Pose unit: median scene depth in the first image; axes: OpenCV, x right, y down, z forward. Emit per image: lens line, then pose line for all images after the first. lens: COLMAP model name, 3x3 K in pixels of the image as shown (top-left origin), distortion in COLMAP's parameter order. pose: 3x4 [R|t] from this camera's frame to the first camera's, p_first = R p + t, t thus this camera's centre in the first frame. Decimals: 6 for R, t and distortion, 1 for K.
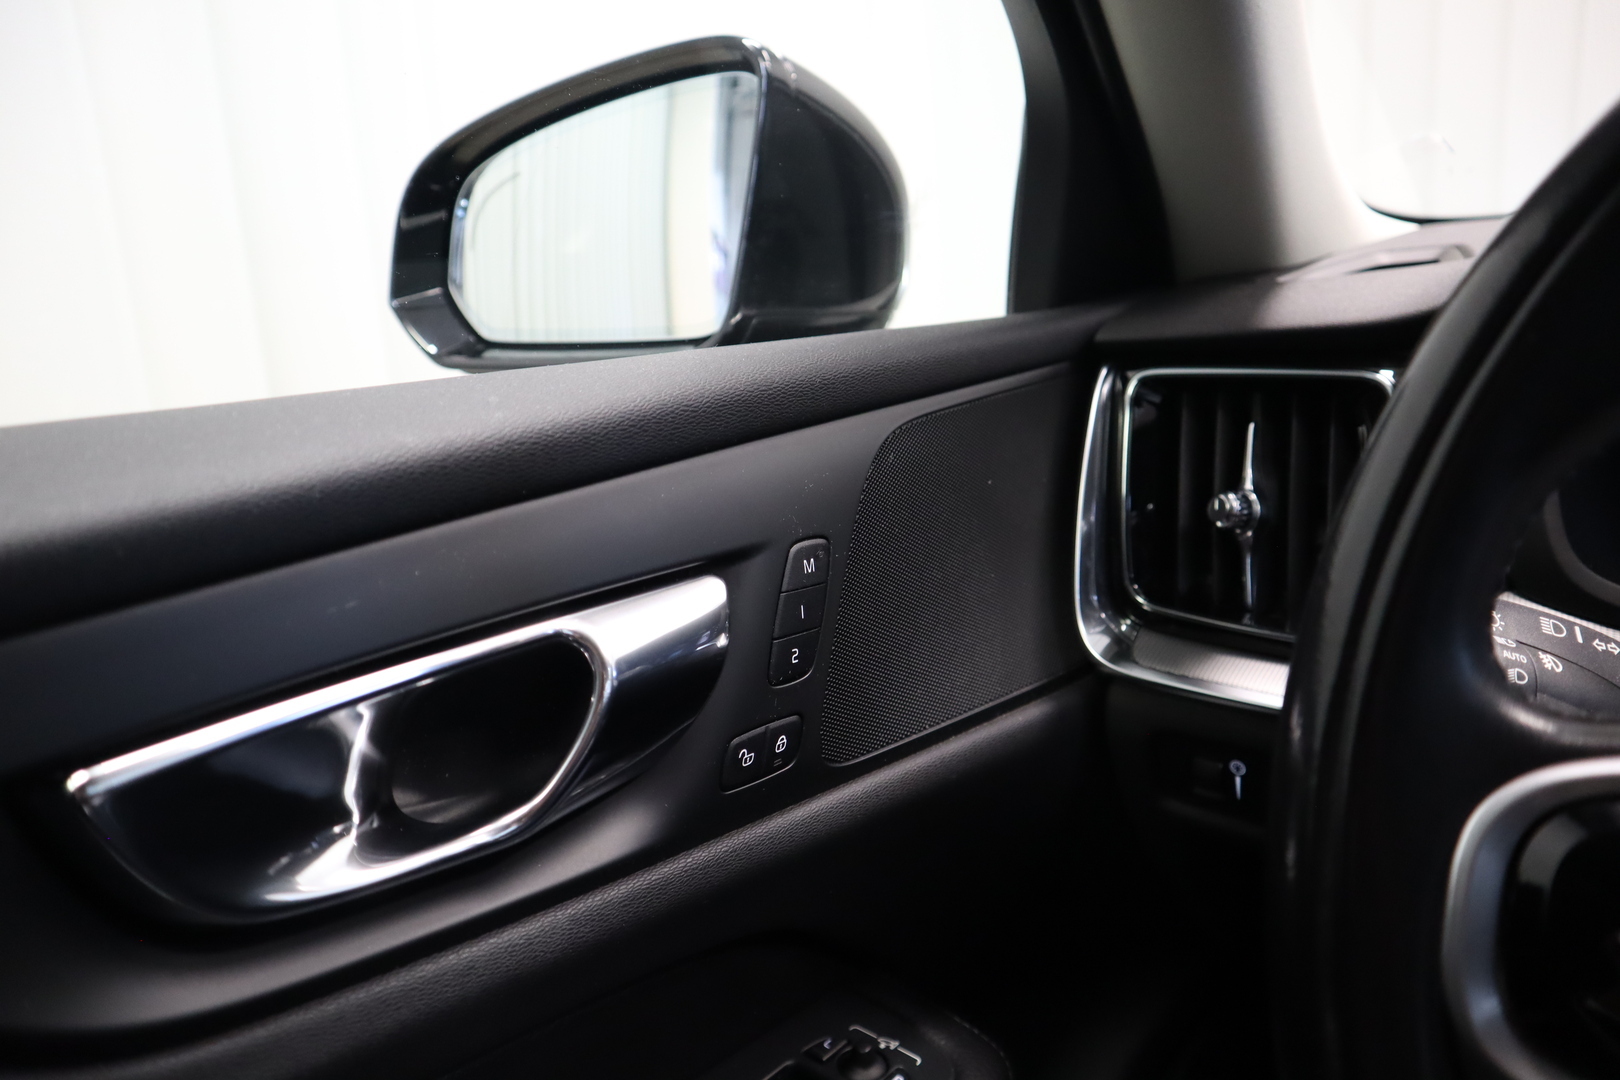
lens RADIAL K [[1116.3, 0, 810.0], [0, 1116.3, 540.0], [0, 0, 1]] dist [-0.135232, 0.092377]
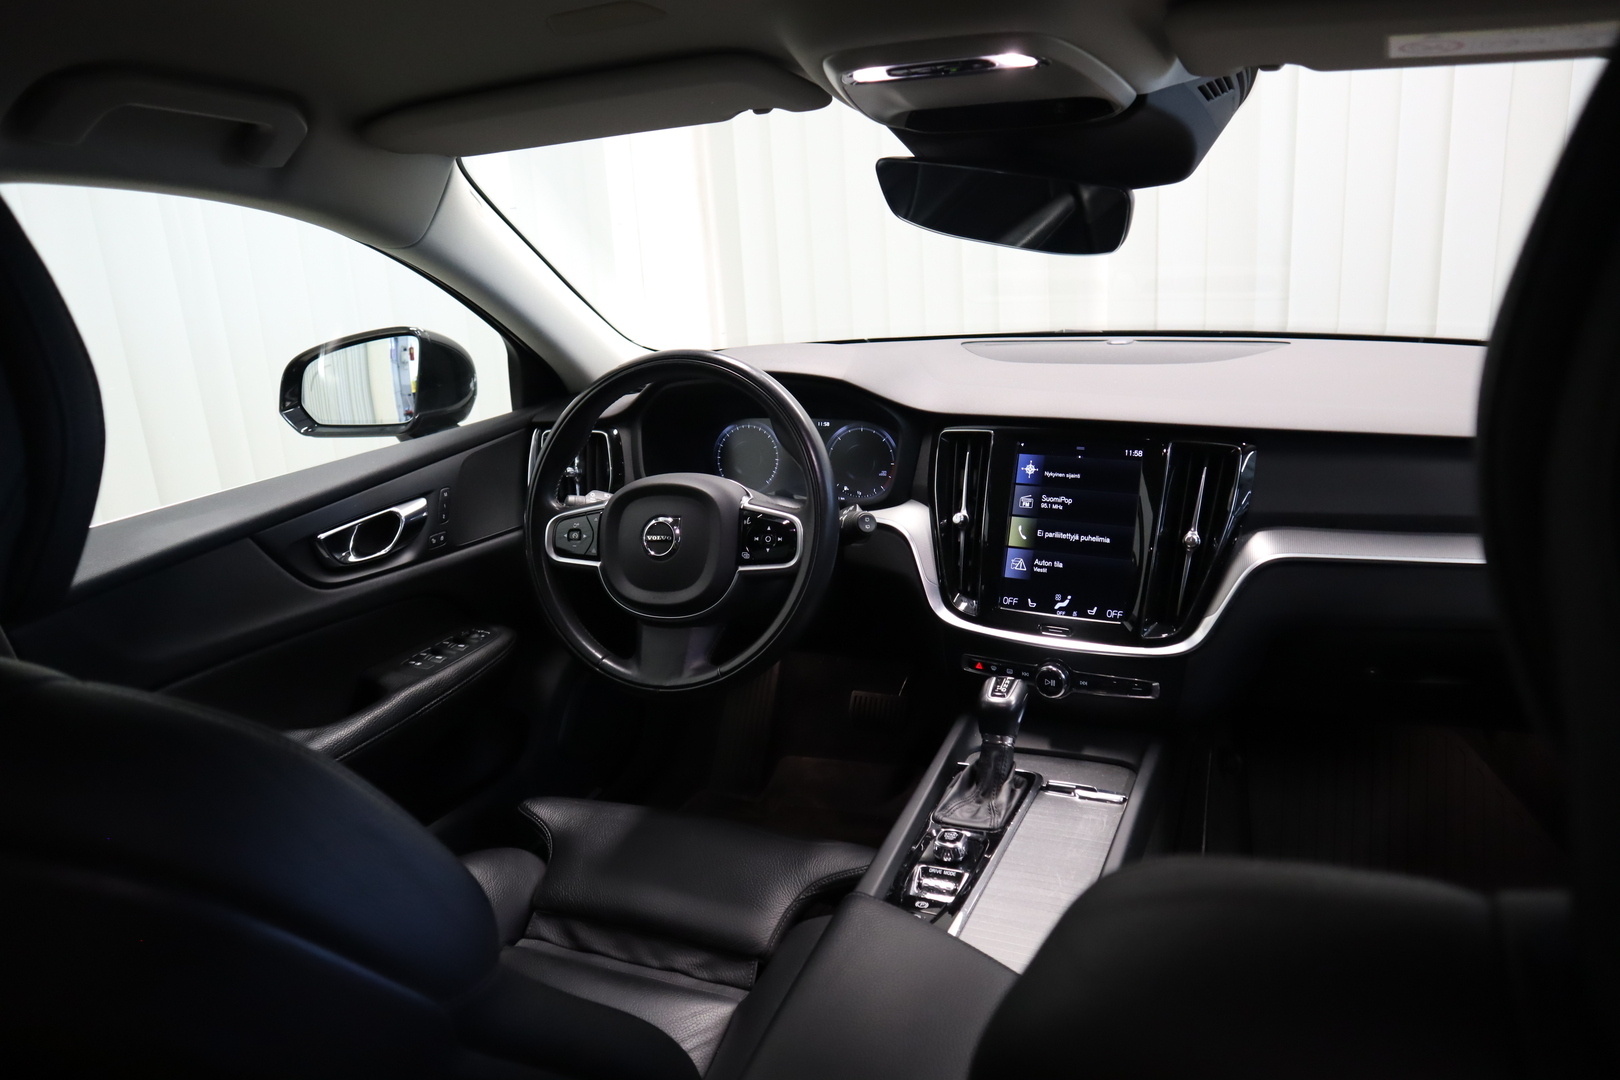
lens RADIAL K [[1113.6, 0, 810.0], [0, 1113.6, 540.0], [0, 0, 1]] dist [-0.103515, 0.000423]
pose [[0.948573, -0.077378, 0.306956, 0.014000], [0.063181, 0.996433, 0.055938, 0.047655], [-0.310190, -0.033667, 0.950078, -3.194617]]
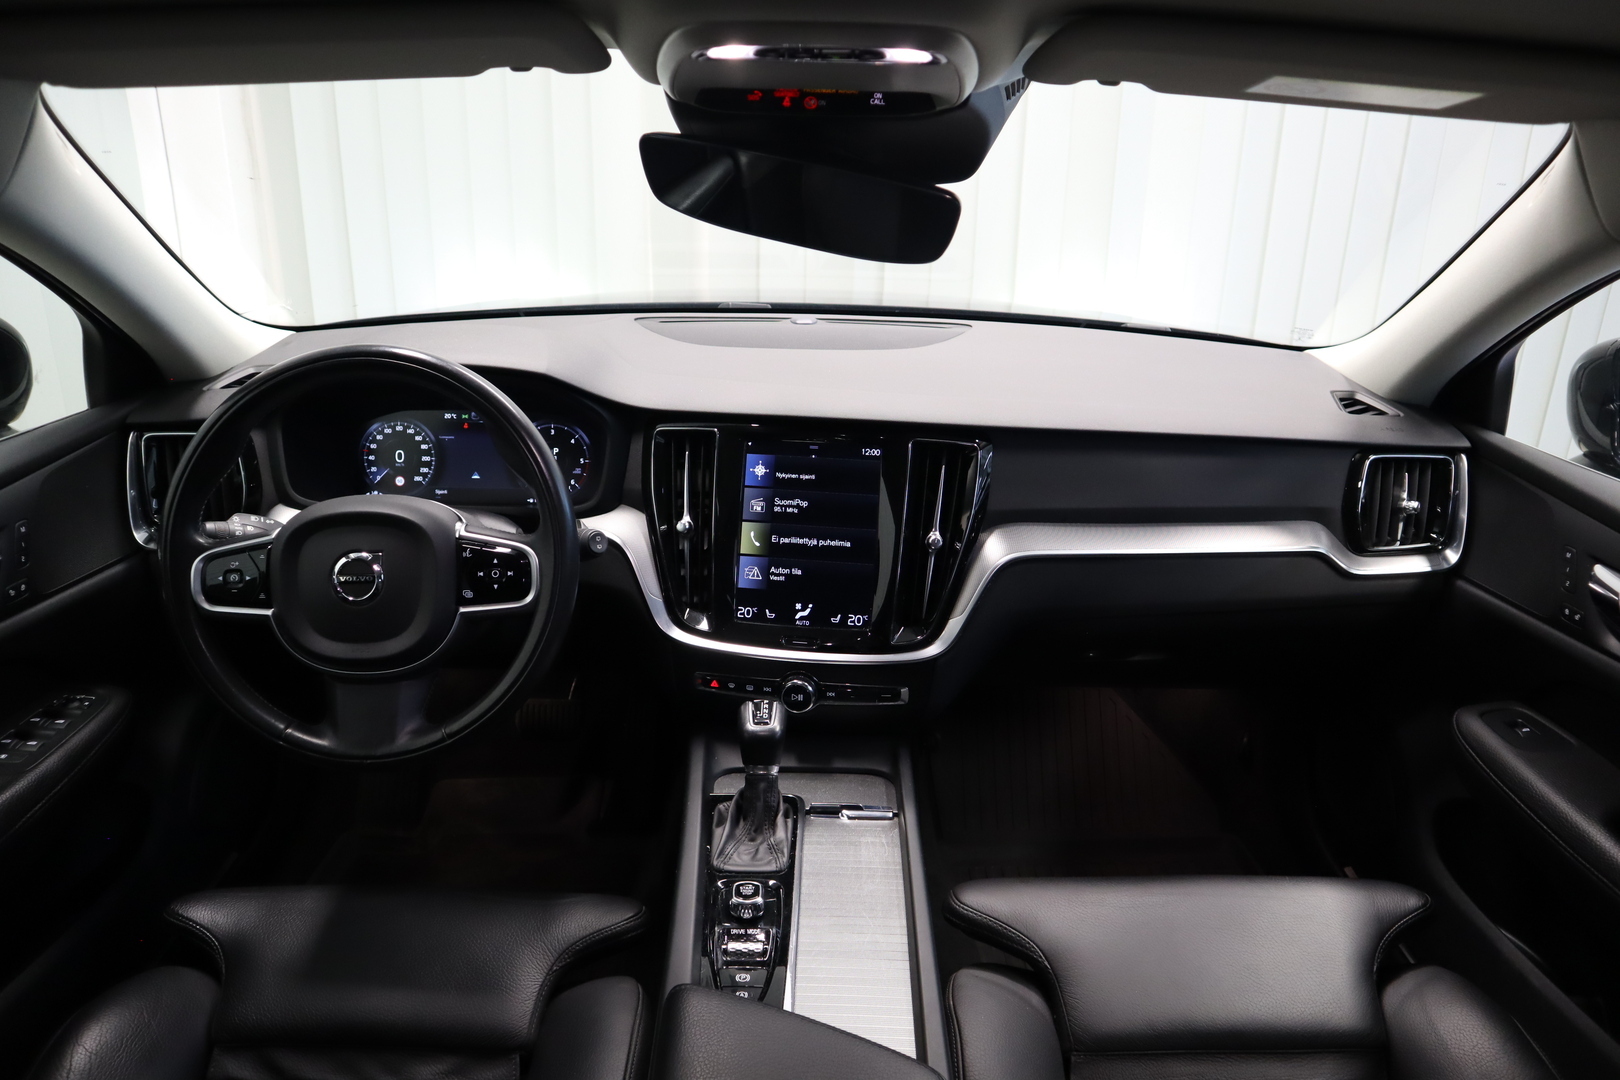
lens RADIAL K [[1116.3, 0, 810.0], [0, 1116.3, 540.0], [0, 0, 1]] dist [-0.135232, 0.092377]
pose [[0.742082, -0.151473, 0.652970, -0.308220], [0.076110, 0.986874, 0.142434, -0.198497], [-0.665974, -0.056000, 0.743870, -2.598567]]
